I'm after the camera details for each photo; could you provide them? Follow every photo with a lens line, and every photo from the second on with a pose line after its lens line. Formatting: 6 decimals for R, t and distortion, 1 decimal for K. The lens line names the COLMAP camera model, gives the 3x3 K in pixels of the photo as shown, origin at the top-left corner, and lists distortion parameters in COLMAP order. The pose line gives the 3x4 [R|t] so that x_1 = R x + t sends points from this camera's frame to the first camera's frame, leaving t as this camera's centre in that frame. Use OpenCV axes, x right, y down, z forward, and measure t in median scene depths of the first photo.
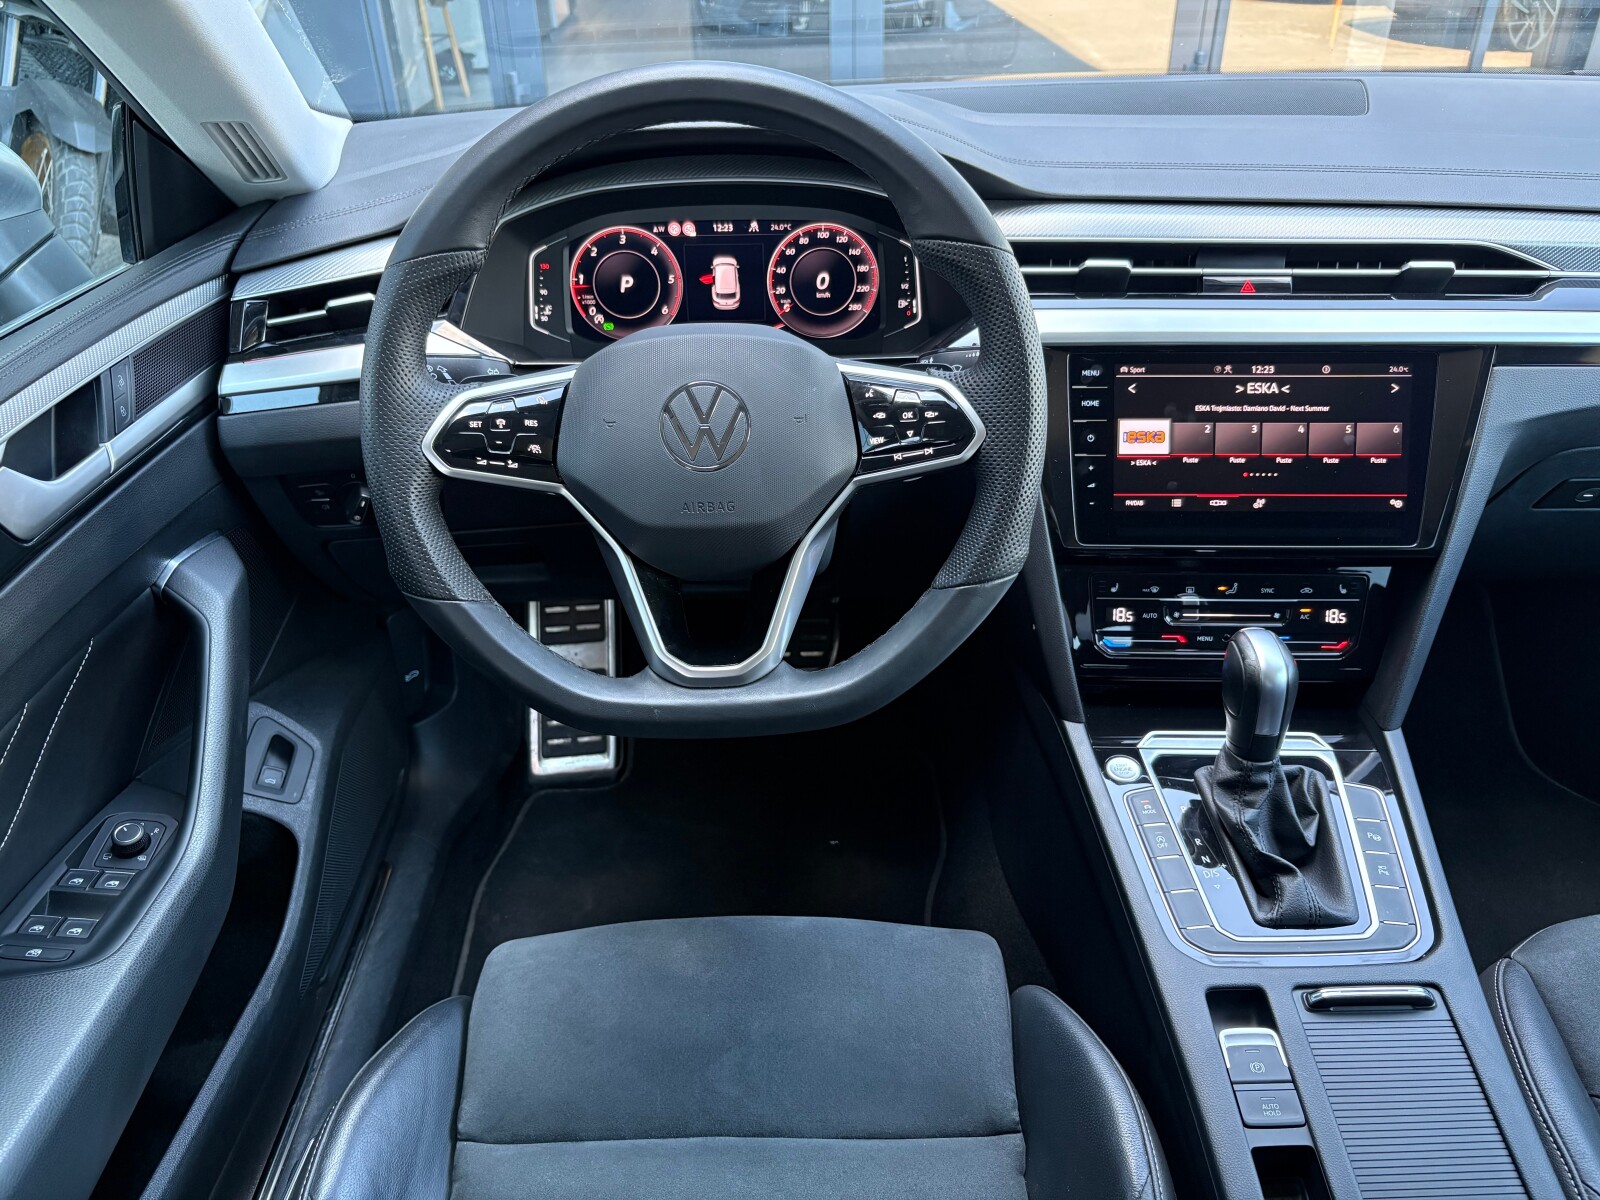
lens RADIAL K [[1227.5, 0, 800.0], [0, 1227.5, 608.6], [0, 0, 1]] dist [0.022541, -0.030448]
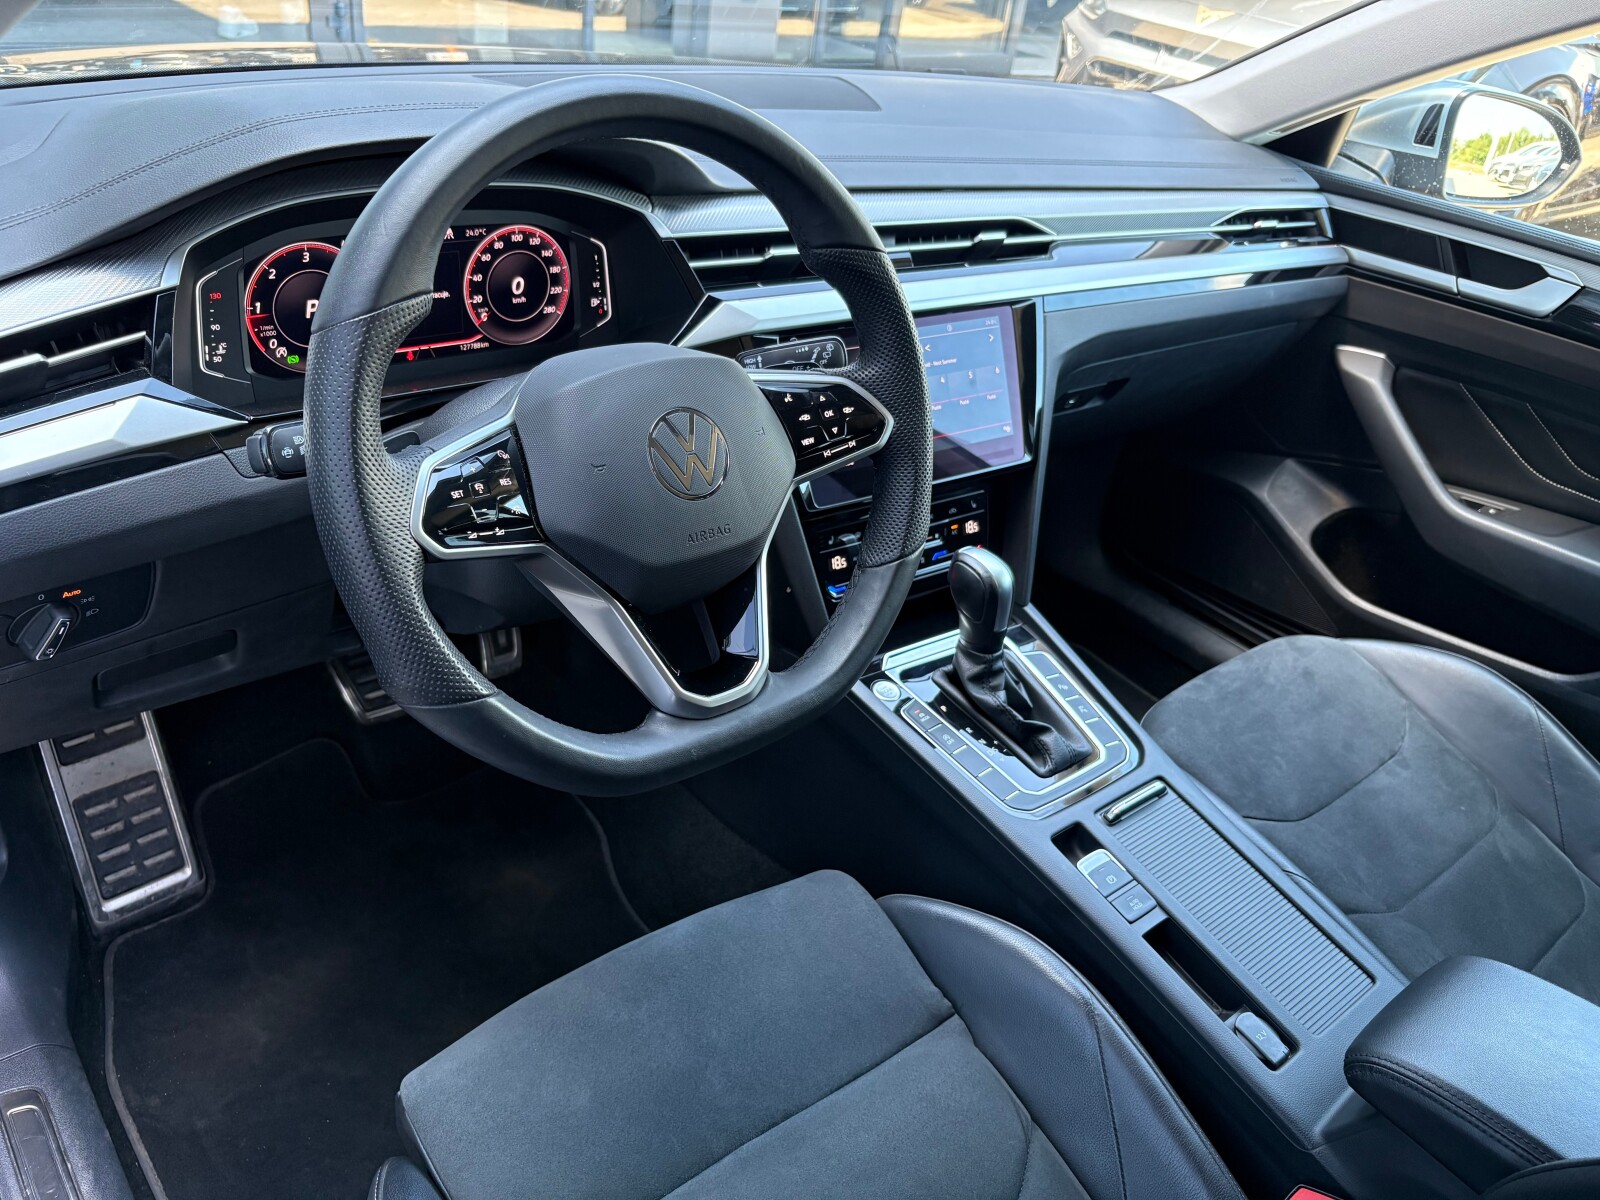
lens RADIAL K [[1227.5, 0, 791.3], [0, 1227.5, 608.4], [0, 0, 1]] dist [0.022541, -0.030448]
pose [[0.776482, -0.233878, 0.585130, -0.454288], [0.211529, 0.971433, 0.107580, -0.086661], [-0.593575, 0.040238, 0.803772, 0.127444]]
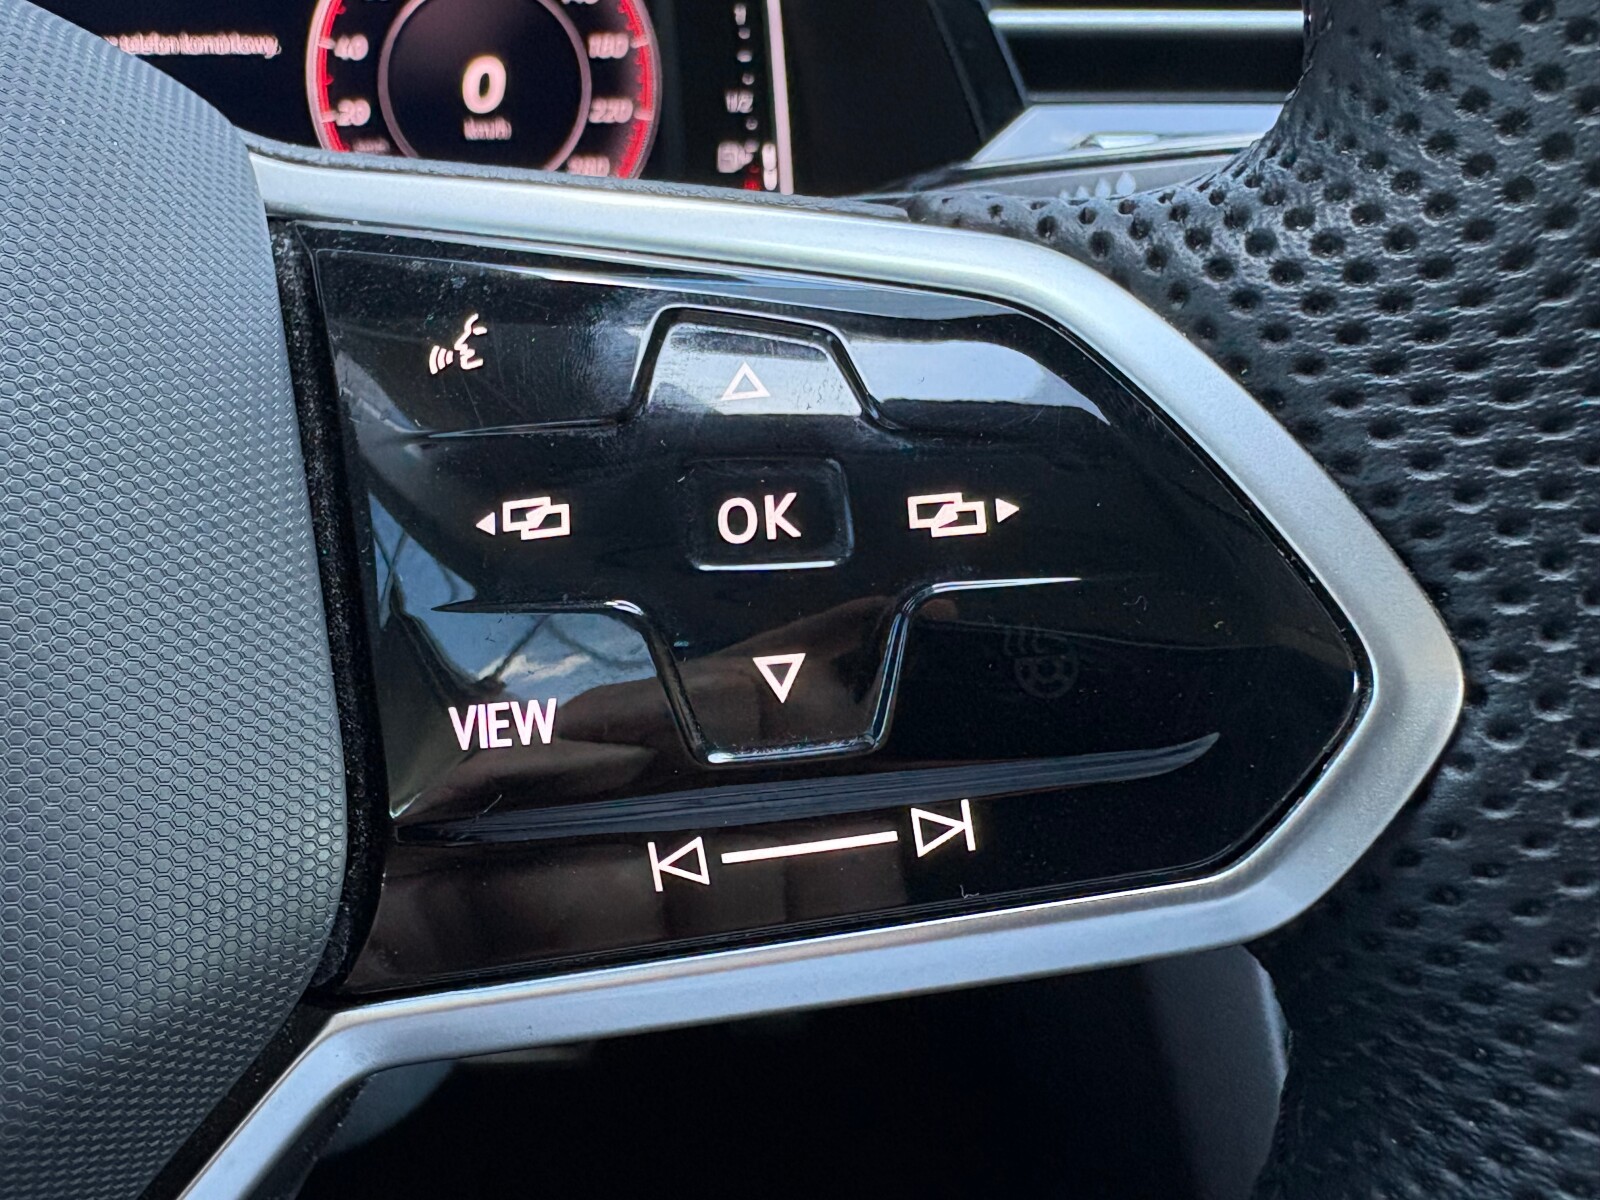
lens RADIAL K [[1542.3, 0, 787.4], [0, 1542.3, 602.6], [0, 0, 1]] dist [-0.060926, 0.000000]
pose [[0.994313, -0.014384, 0.105518, 0.056088], [0.022976, 0.996475, -0.080677, -0.103203], [-0.103985, 0.082643, 0.991139, 0.639614]]
